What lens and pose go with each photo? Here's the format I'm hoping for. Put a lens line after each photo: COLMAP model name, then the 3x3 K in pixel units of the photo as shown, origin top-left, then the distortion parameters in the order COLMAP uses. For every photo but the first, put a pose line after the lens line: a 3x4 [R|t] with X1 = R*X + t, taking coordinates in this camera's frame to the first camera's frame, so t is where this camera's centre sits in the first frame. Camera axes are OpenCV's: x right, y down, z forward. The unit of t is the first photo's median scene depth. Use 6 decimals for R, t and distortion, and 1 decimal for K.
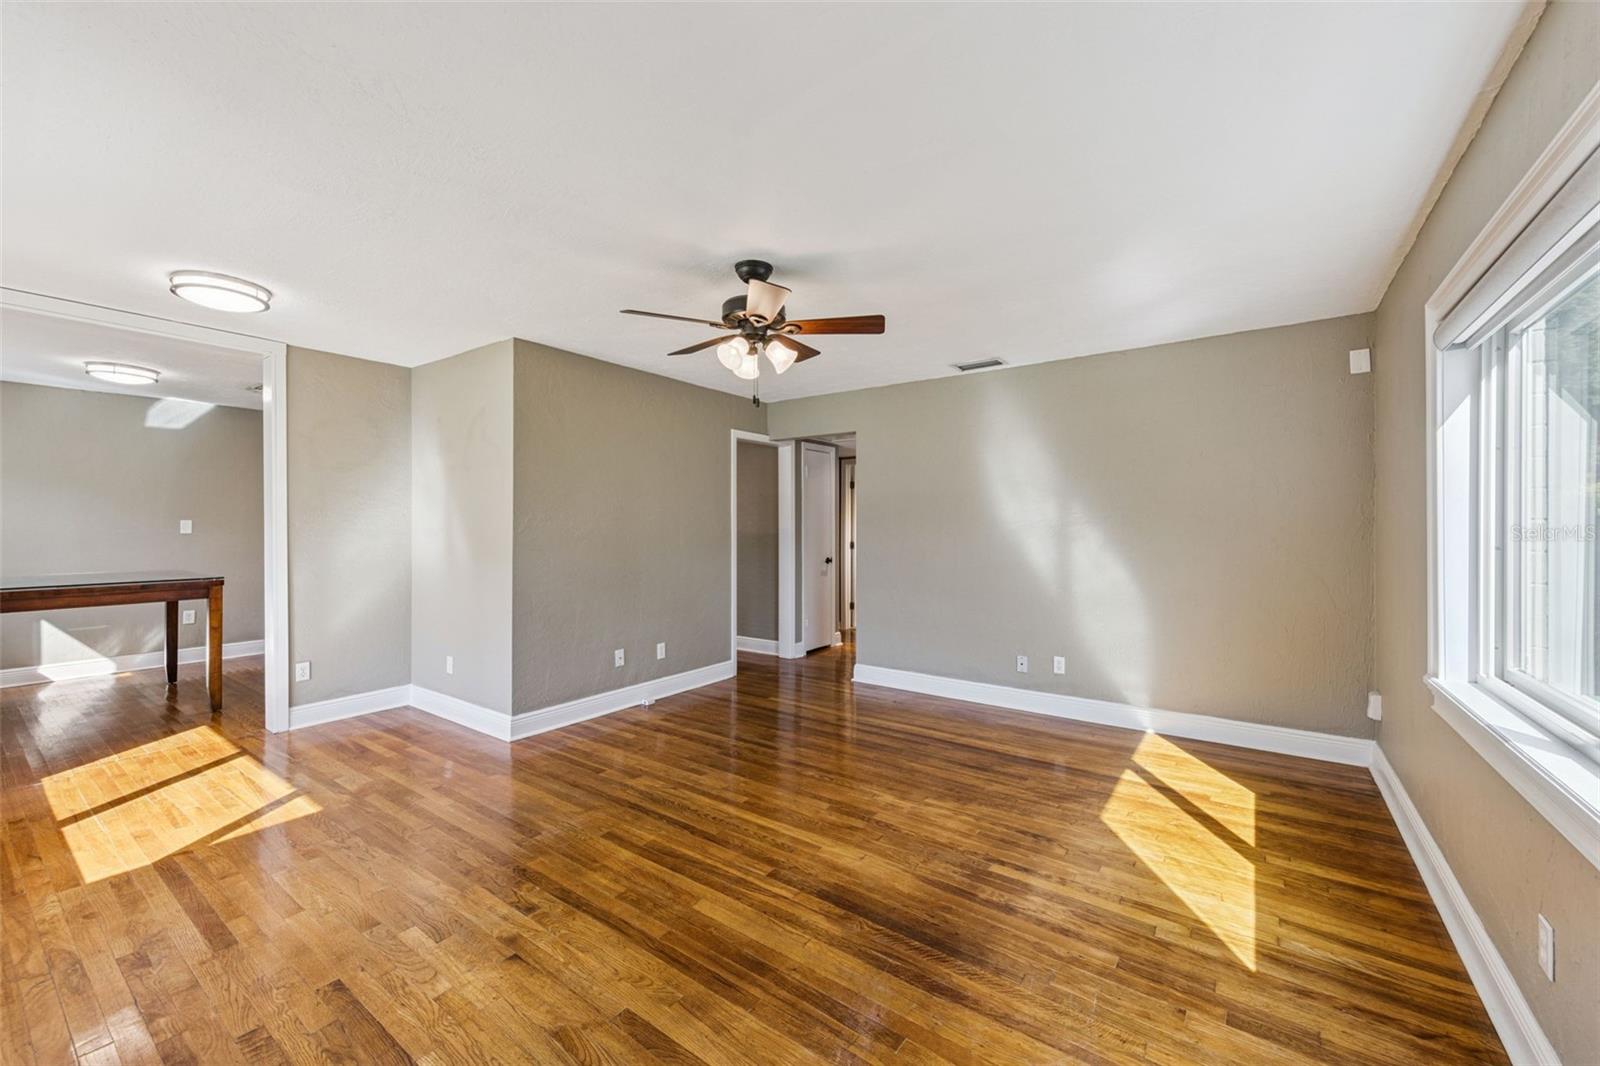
lens RADIAL K [[635.5, 0, 795.3], [0, 635.5, 526.6], [0, 0, 1]] dist [-0.002221, -0.000049]
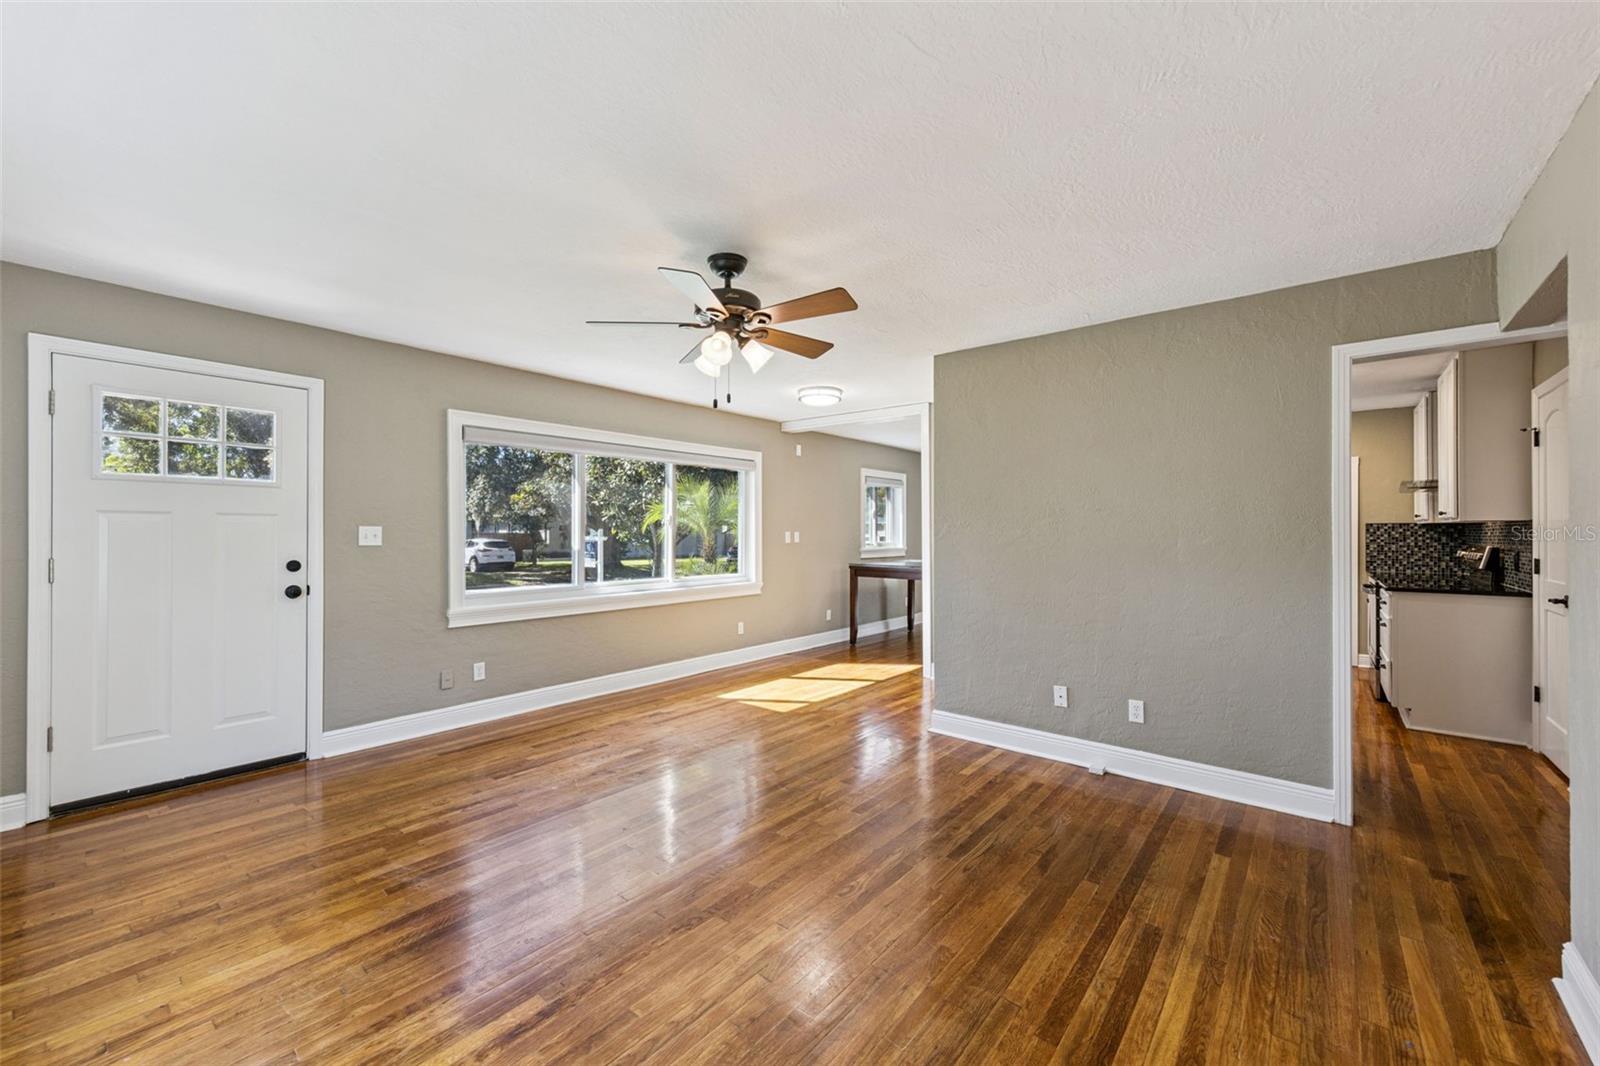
lens RADIAL K [[635.5, 0, 795.3], [0, 635.5, 526.6], [0, 0, 1]] dist [-0.002221, -0.000049]
pose [[-0.067112, -0.003818, -0.997738, 0.801335], [-0.008823, 0.999956, -0.003233, -0.002308], [0.997706, 0.008586, -0.067142, 1.054173]]
